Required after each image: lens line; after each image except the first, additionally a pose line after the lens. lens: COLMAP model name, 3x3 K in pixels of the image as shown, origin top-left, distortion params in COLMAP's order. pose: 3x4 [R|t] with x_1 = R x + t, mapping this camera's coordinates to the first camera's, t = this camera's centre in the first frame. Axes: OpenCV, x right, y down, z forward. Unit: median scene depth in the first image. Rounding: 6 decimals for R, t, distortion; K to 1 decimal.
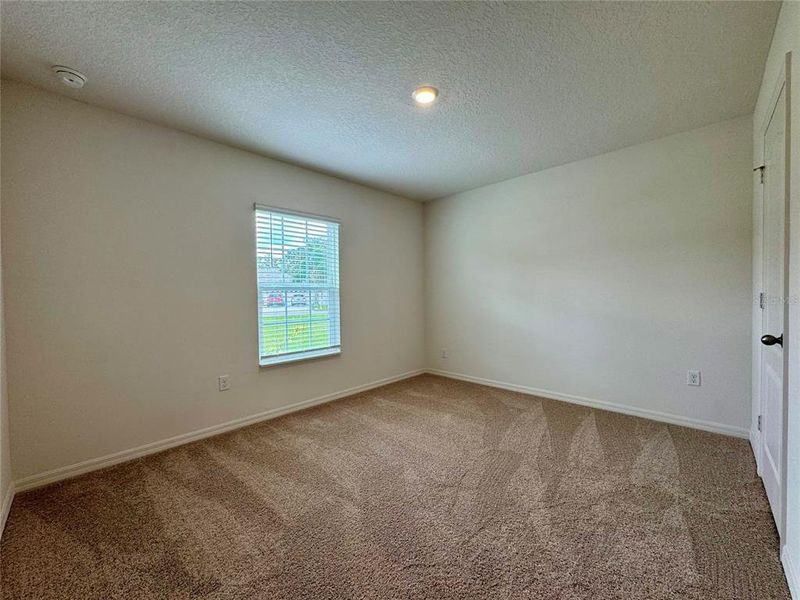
lens RADIAL K [[318.4, 0, 400.0], [0, 318.4, 300.0], [0, 0, 1]] dist [-0.002134, -0.000344]
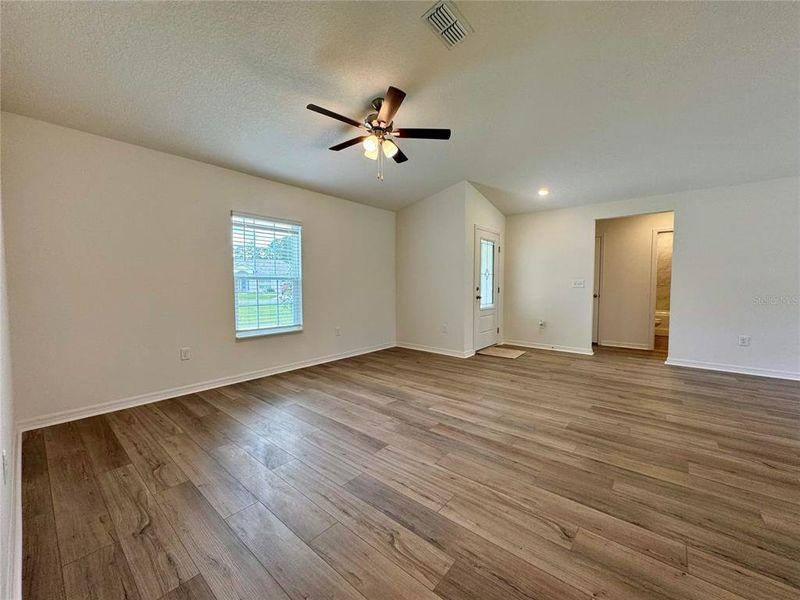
lens RADIAL K [[318.4, 0, 400.0], [0, 318.4, 300.0], [0, 0, 1]] dist [-0.002134, -0.000344]
pose [[0.997795, 0.008513, 0.065825, 0.118313], [-0.010453, 0.999519, 0.029189, 0.006965], [-0.065545, -0.029813, 0.997404, -0.283214]]
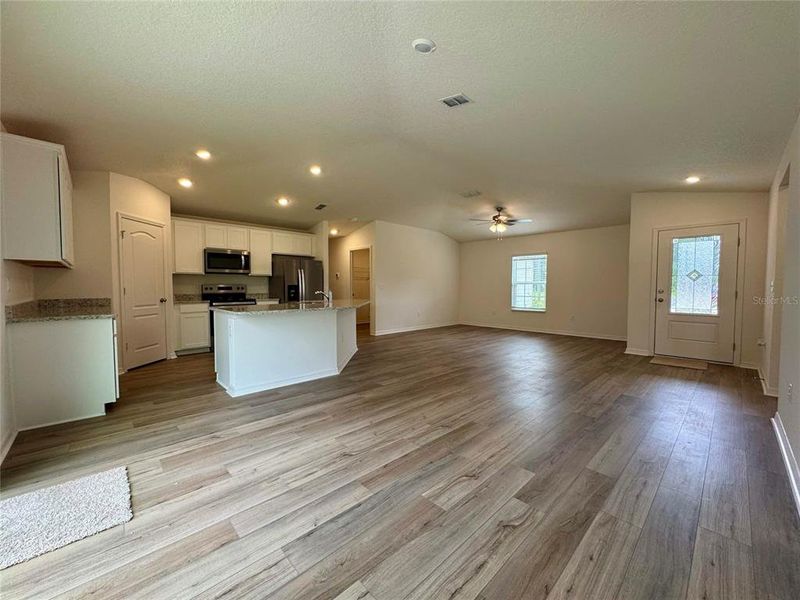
lens RADIAL K [[322.1, 0, 397.5], [0, 322.1, 284.3], [0, 0, 1]] dist [0.001592, 0.000017]
pose [[-0.042113, 0.006444, -0.999092, 2.172498], [-0.021722, 0.999737, 0.007364, -0.023151], [0.998877, 0.022012, -0.041962, 0.047593]]
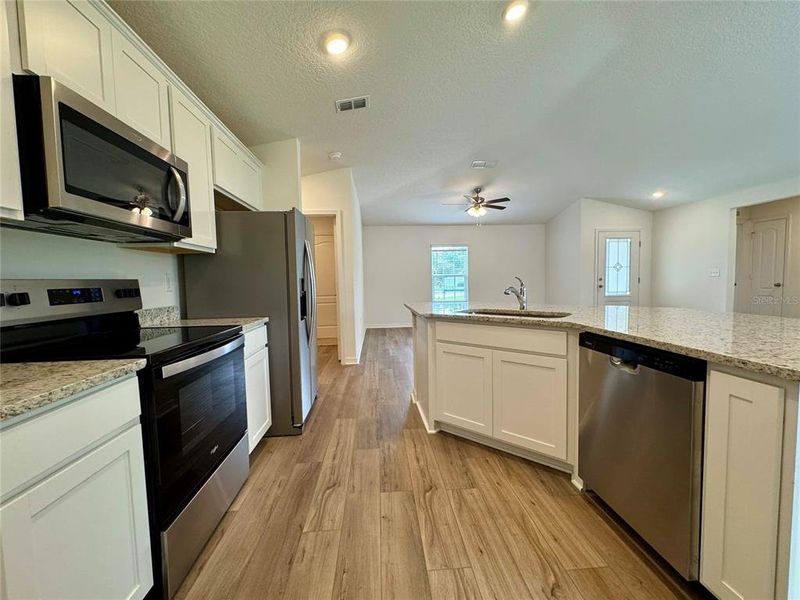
lens RADIAL K [[318.4, 0, 400.0], [0, 318.4, 300.0], [0, 0, 1]] dist [-0.002134, -0.000344]
pose [[0.747942, 0.035368, -0.662821, 0.968862], [-0.000401, 0.998603, 0.052832, 0.017625], [0.663764, -0.039250, 0.746912, -1.026964]]
